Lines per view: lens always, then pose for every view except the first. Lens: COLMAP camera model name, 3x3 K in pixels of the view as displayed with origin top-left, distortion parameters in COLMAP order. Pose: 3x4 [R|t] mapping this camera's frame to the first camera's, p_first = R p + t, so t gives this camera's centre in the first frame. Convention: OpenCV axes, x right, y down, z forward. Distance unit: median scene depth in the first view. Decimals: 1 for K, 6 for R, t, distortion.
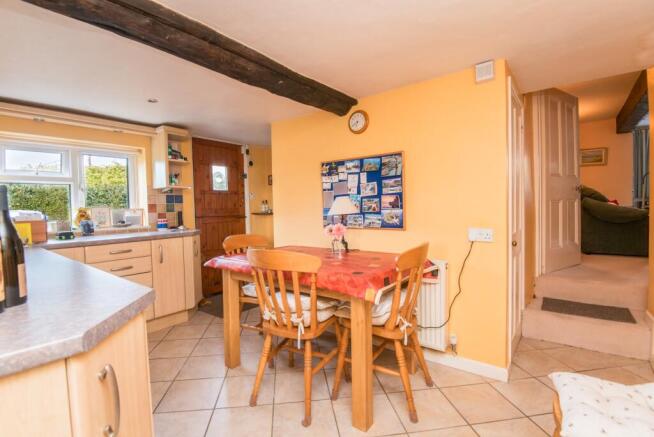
lens RADIAL K [[309.2, 0, 327.0], [0, 309.2, 218.5], [0, 0, 1]] dist [-0.000064, -0.000020]
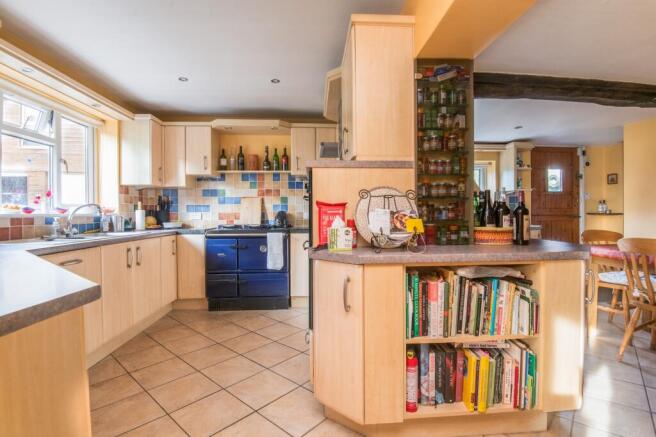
lens RADIAL K [[321.2, 0, 328.0], [0, 321.2, 218.5], [0, 0, 1]] dist [-0.003004, -0.000680]
pose [[0.676542, 0.026226, -0.735937, -0.049020], [-0.037420, 0.999299, 0.001211, 0.033139], [0.735452, 0.026719, 0.677049, -0.355089]]
